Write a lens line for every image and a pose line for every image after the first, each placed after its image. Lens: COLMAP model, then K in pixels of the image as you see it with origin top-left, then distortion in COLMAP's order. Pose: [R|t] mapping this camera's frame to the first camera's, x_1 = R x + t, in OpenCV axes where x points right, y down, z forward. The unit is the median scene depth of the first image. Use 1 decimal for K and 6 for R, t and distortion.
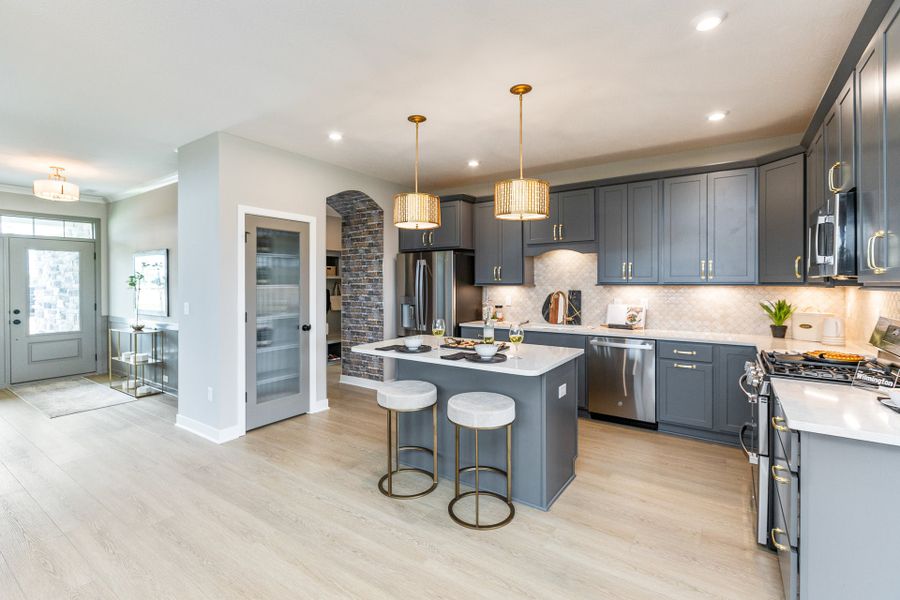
lens RADIAL K [[408.4, 0, 450.9], [0, 408.4, 284.8], [0, 0, 1]] dist [0.002376, -0.001349]
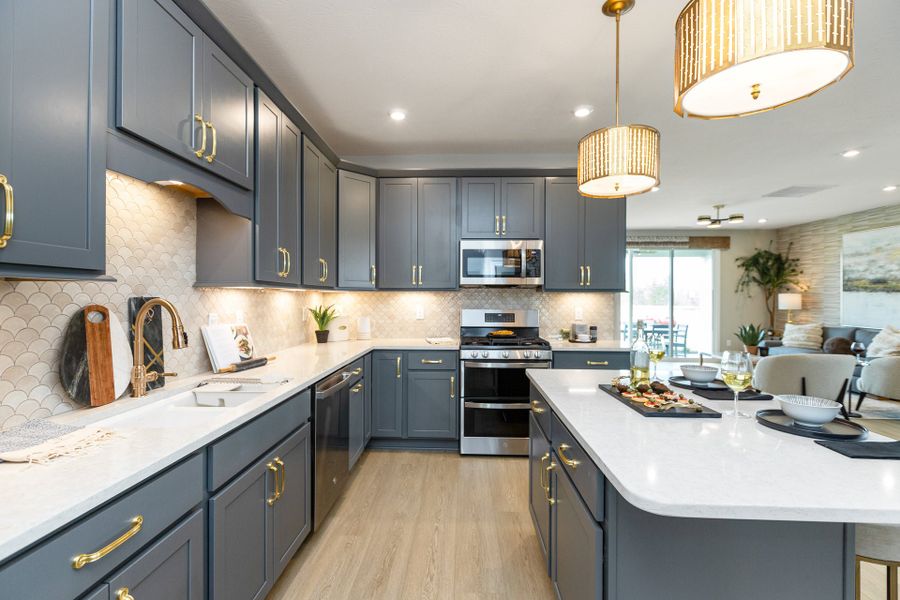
lens RADIAL K [[410.8, 0, 461.0], [0, 410.8, 297.5], [0, 0, 1]] dist [0.015688, 0.000501]
pose [[-0.541057, -0.002842, 0.840981, -0.187293], [-0.000379, 0.999995, 0.003136, 0.013103], [-0.840986, 0.001378, -0.541055, 1.062574]]
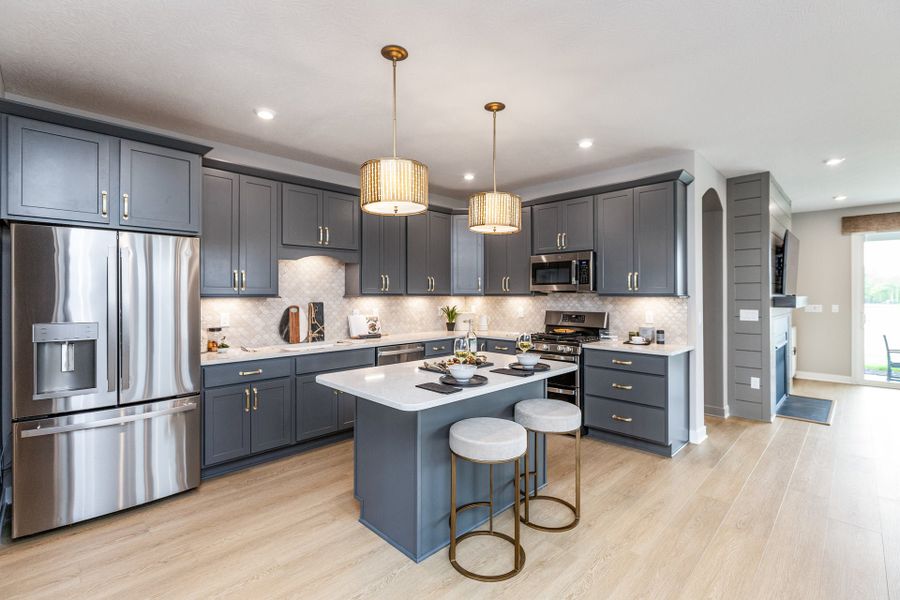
lens RADIAL K [[408.4, 0, 458.8], [0, 408.4, 289.1], [0, 0, 1]] dist [0.002376, -0.001349]
pose [[0.184435, 0.012804, 0.982761, -0.567321], [0.004944, 0.999890, -0.013955, -0.002036], [-0.982832, 0.007432, 0.184351, 0.585923]]
